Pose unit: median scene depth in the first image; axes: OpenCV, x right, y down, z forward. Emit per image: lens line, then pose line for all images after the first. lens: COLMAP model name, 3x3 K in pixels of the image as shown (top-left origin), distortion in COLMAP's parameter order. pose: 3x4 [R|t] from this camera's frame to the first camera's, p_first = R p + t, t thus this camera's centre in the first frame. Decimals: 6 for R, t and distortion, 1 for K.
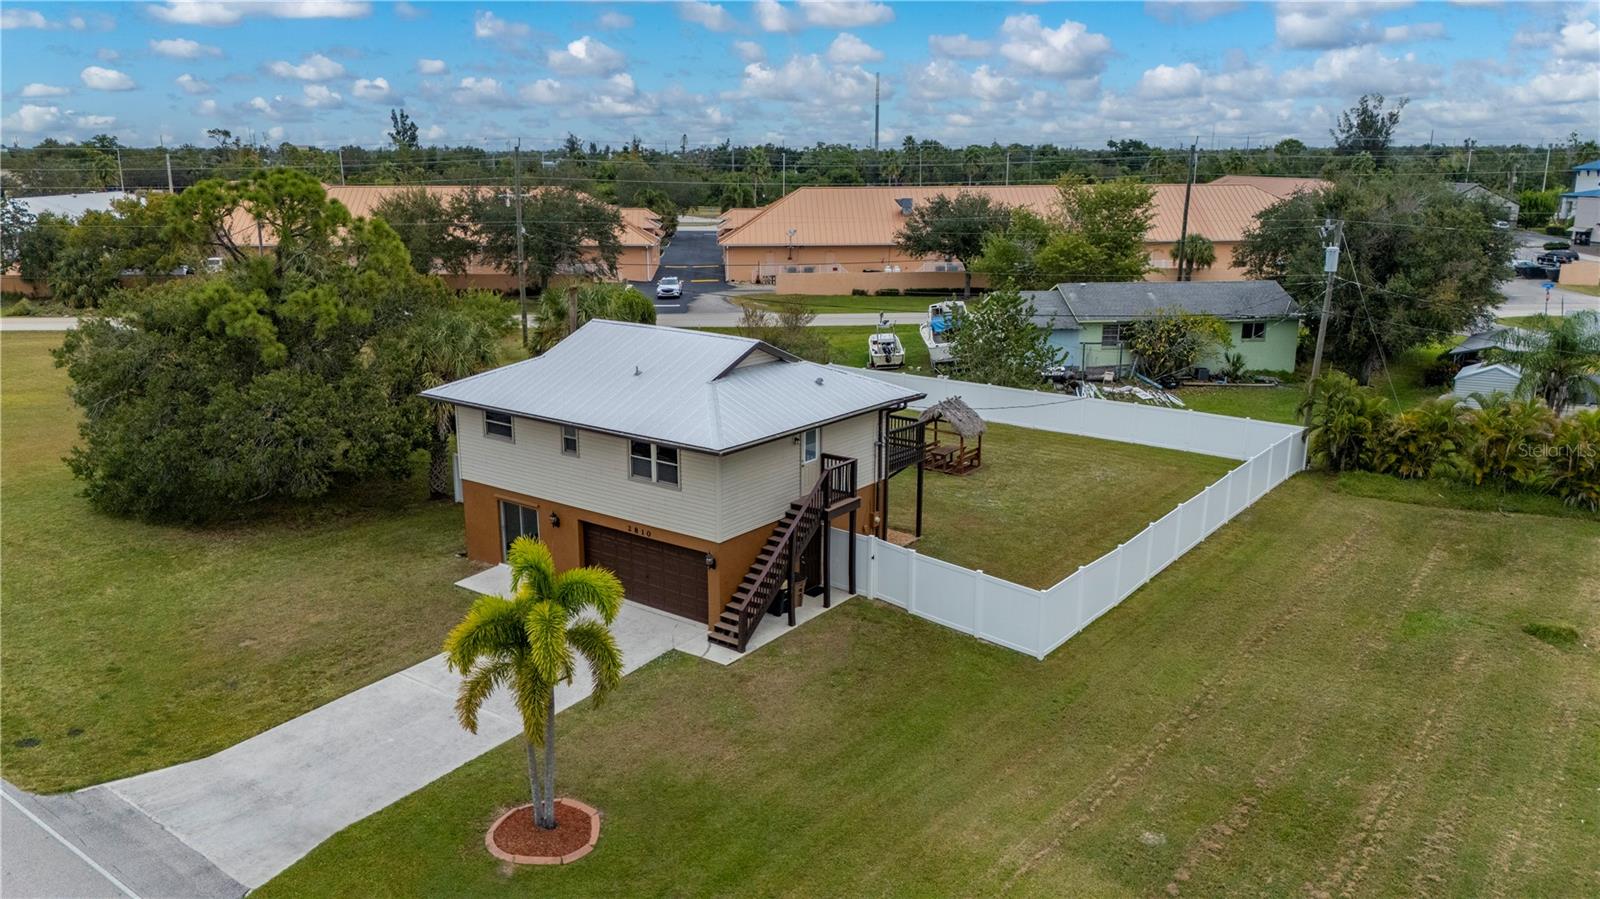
lens RADIAL K [[1169.4, 0, 800.0], [0, 1169.4, 449.5], [0, 0, 1]] dist [0.041514, -0.005276]
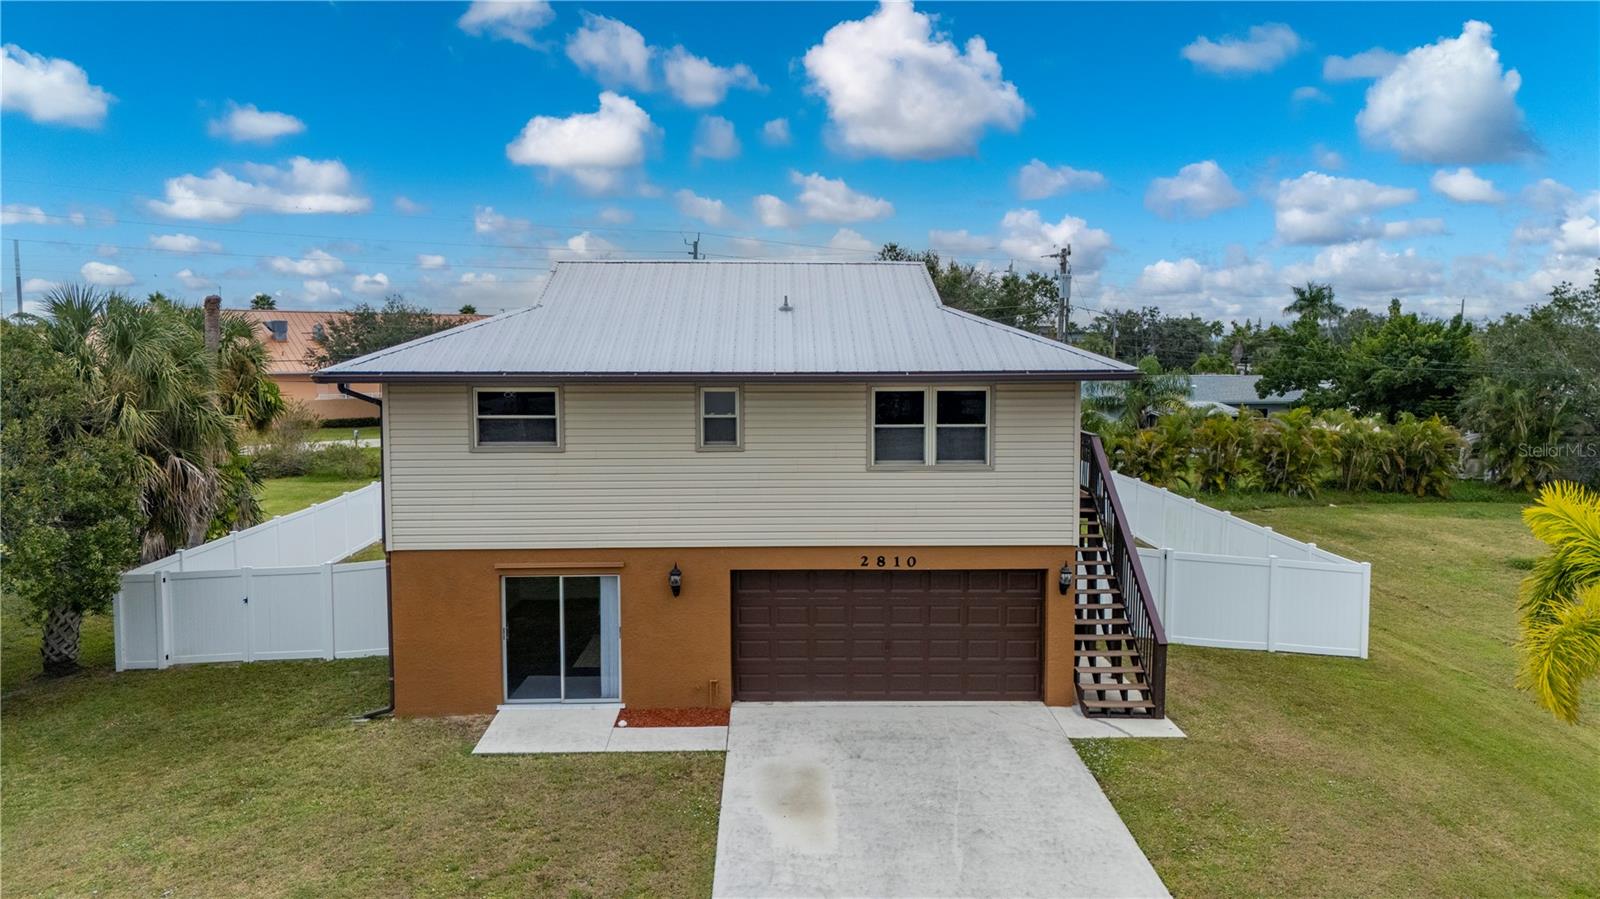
lens RADIAL K [[1169.4, 0, 800.0], [0, 1169.4, 449.5], [0, 0, 1]] dist [0.041514, -0.005276]
pose [[0.780787, -0.051374, 0.622681, -0.507838], [0.152362, 0.982183, -0.110014, 0.071195], [-0.605935, 0.180770, 0.774703, 0.572210]]
